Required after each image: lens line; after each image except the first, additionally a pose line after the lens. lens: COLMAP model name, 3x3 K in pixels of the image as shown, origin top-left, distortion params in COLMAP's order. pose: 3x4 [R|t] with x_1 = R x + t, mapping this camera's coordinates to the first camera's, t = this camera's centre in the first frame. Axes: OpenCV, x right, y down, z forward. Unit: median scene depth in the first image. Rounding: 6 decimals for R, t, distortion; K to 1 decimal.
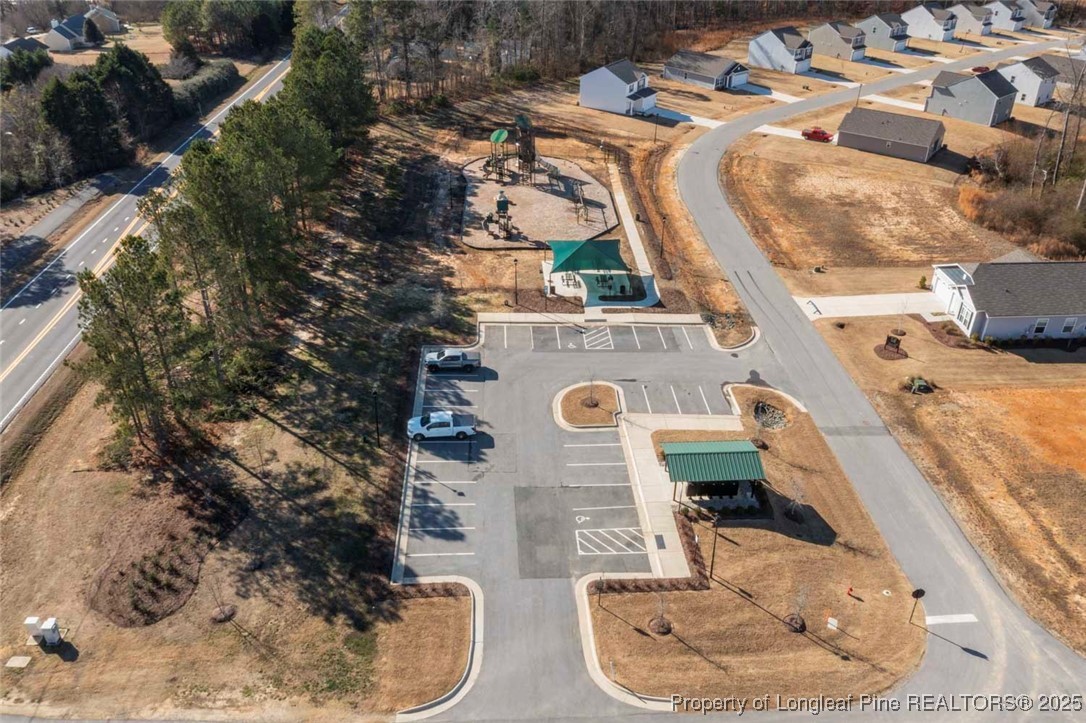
lens RADIAL K [[858.7, 0, 543.0], [0, 858.7, 361.5], [0, 0, 1]] dist [-0.026179, -0.003419]
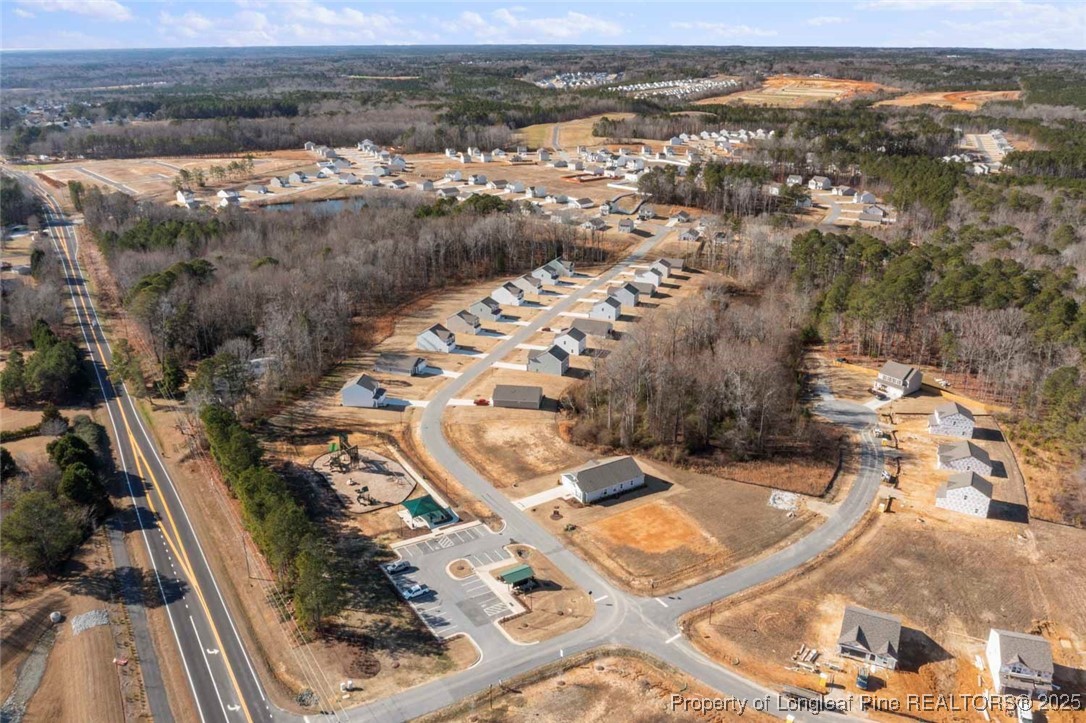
lens RADIAL K [[858.7, 0, 543.0], [0, 858.7, 361.5], [0, 0, 1]] dist [-0.026179, -0.003419]
pose [[0.883648, -0.174833, 0.434280, -0.534874], [0.251965, 0.959442, -0.126432, -0.115686], [-0.394562, 0.221145, 0.891861, -1.110015]]
